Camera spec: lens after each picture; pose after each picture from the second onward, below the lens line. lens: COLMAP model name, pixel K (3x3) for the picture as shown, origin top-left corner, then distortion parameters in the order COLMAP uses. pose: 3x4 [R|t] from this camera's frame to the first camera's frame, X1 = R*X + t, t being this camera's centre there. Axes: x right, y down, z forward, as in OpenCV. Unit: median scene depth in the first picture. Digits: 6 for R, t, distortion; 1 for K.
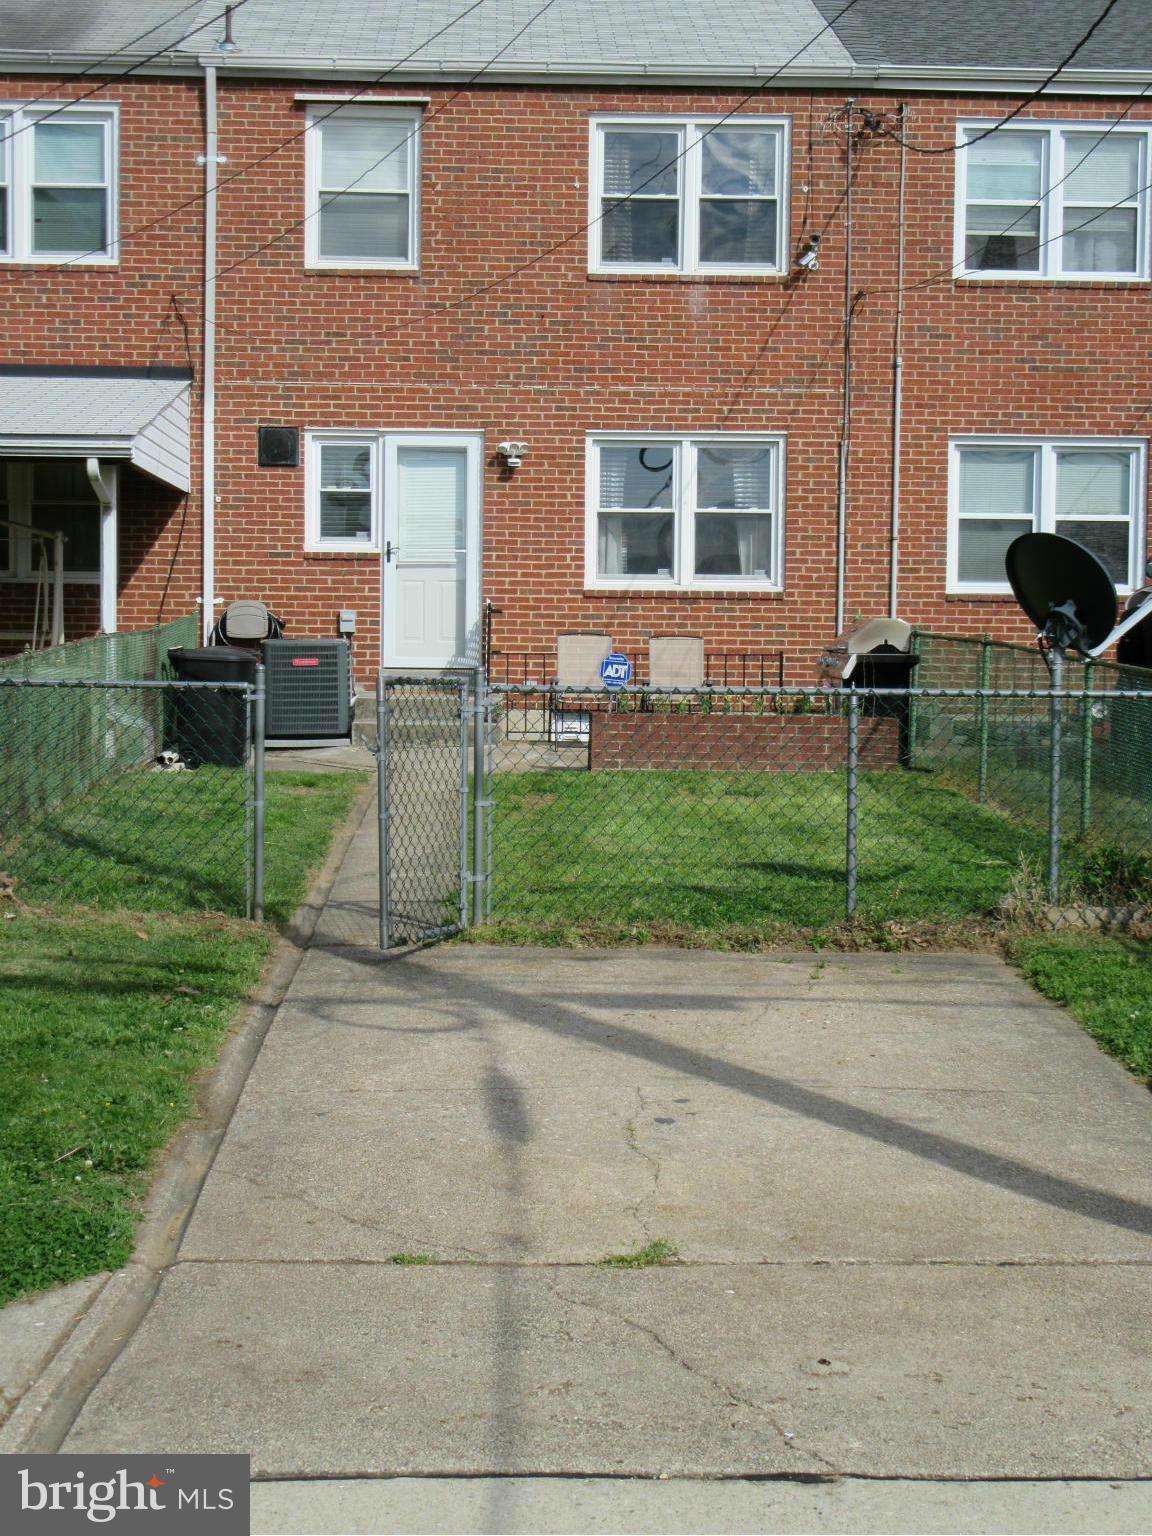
lens RADIAL K [[2105.7, 0, 576.0], [0, 2105.7, 768.0], [0, 0, 1]] dist [0.003466, 0.013076]
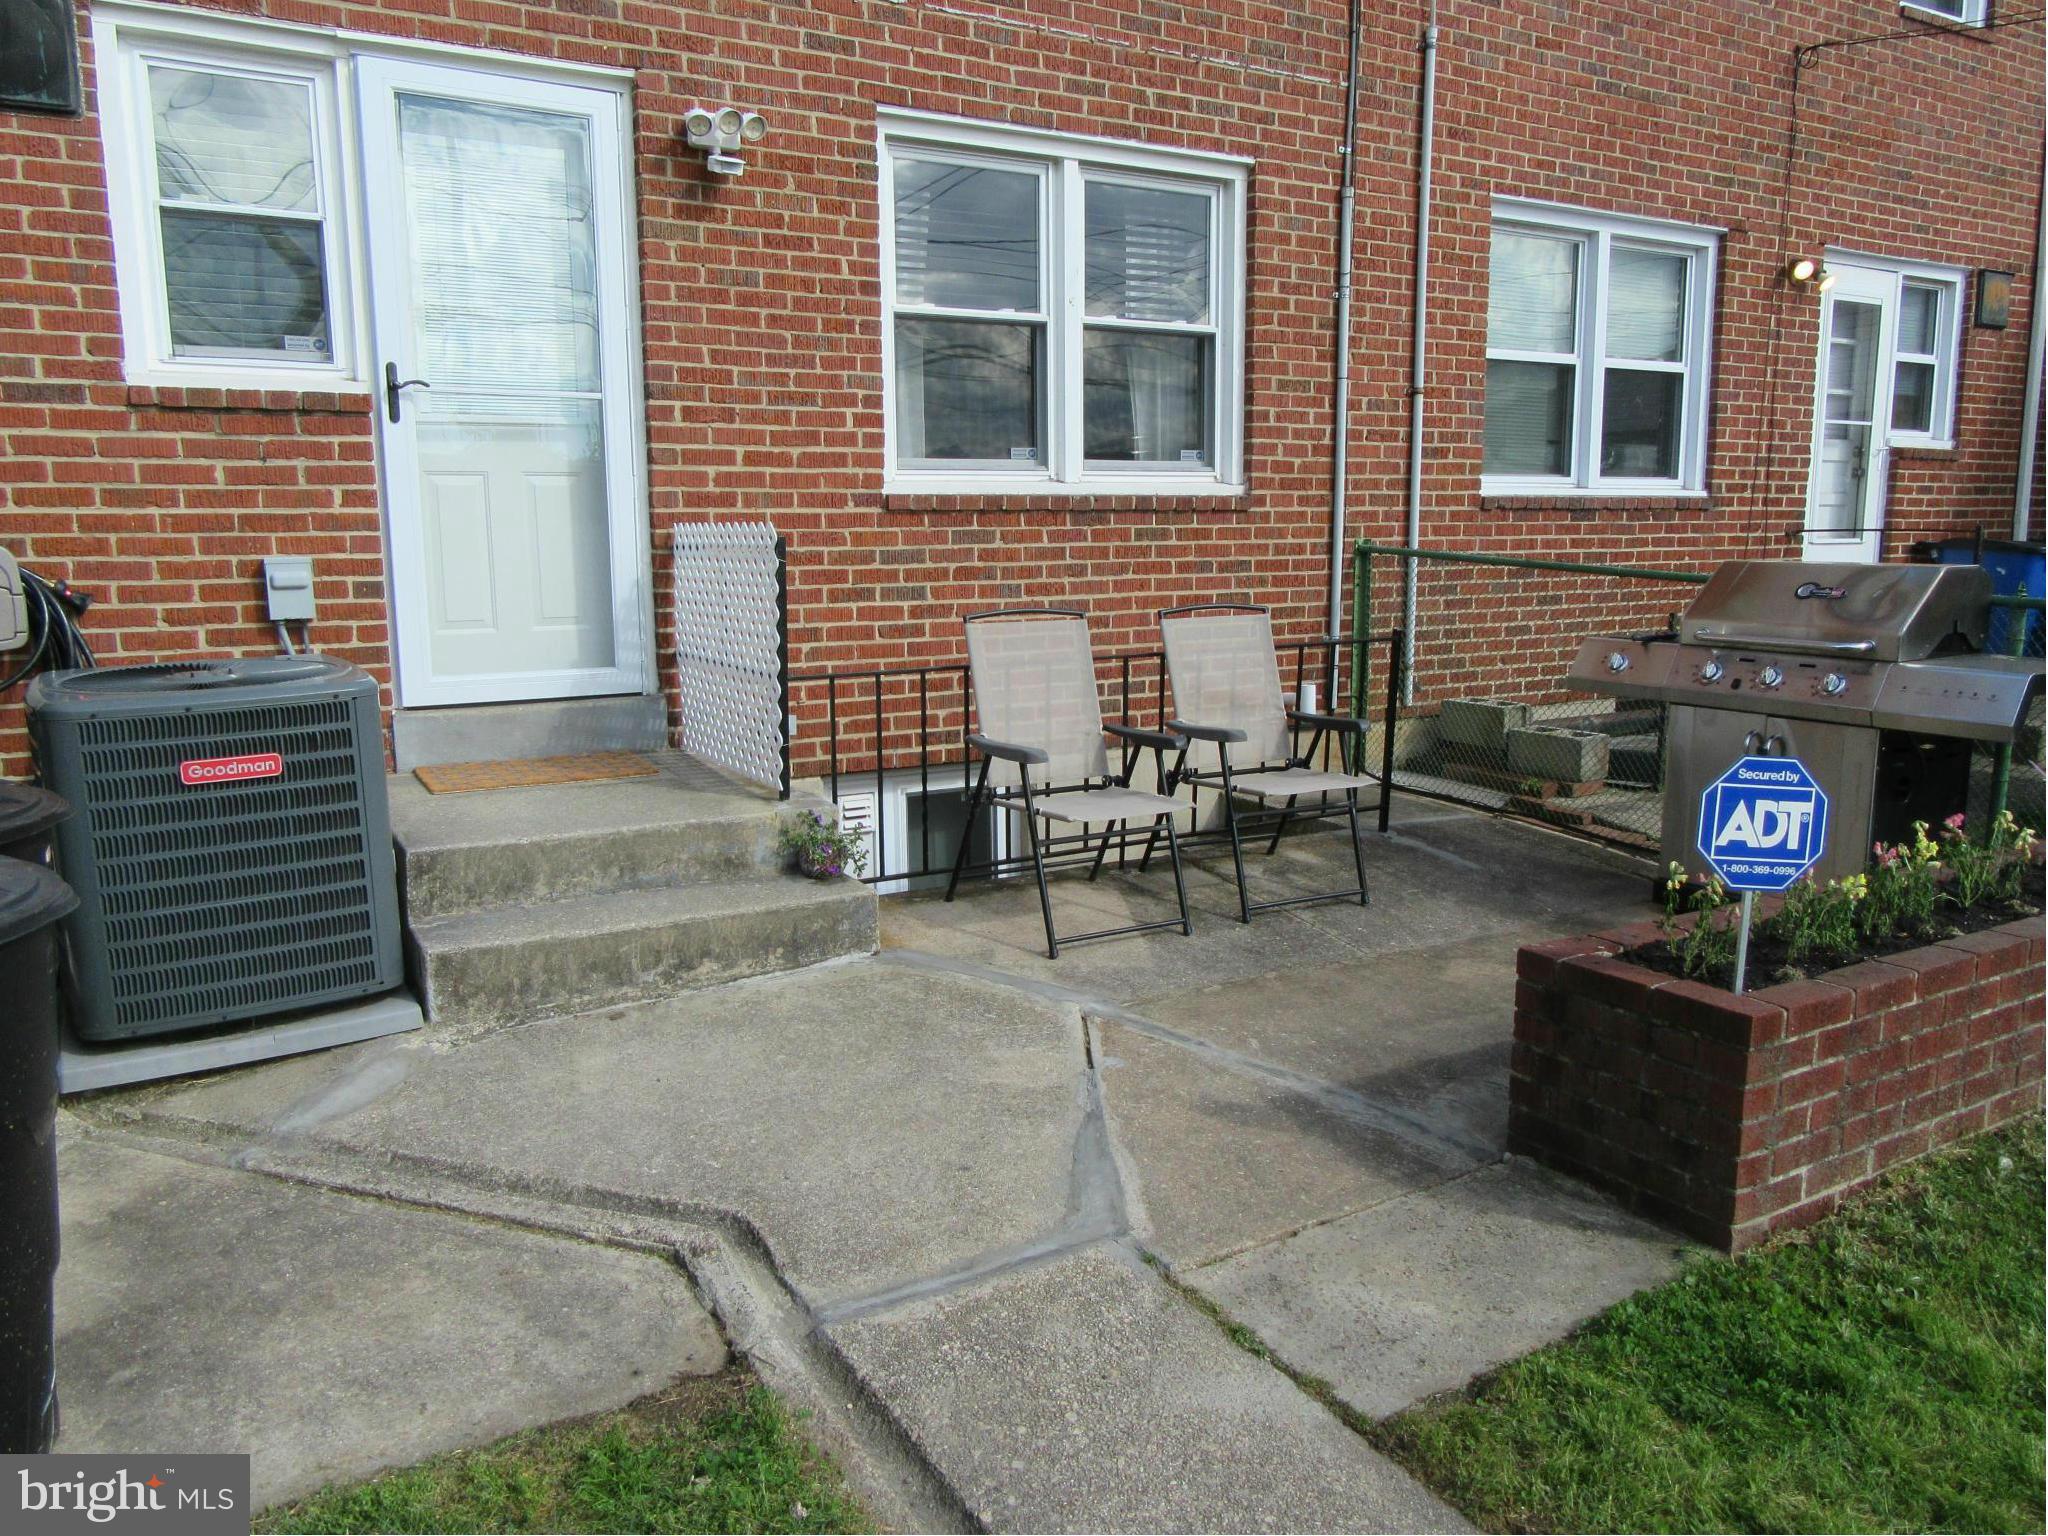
lens RADIAL K [[1491.7, 0, 1024.0], [0, 1491.7, 768.0], [0, 0, 1]] dist [0.005059, -0.005585]
pose [[0.889054, -0.089470, 0.448975, -0.113392], [0.043560, 0.992800, 0.111585, -0.061976], [-0.455726, -0.079647, 0.886550, 0.713286]]
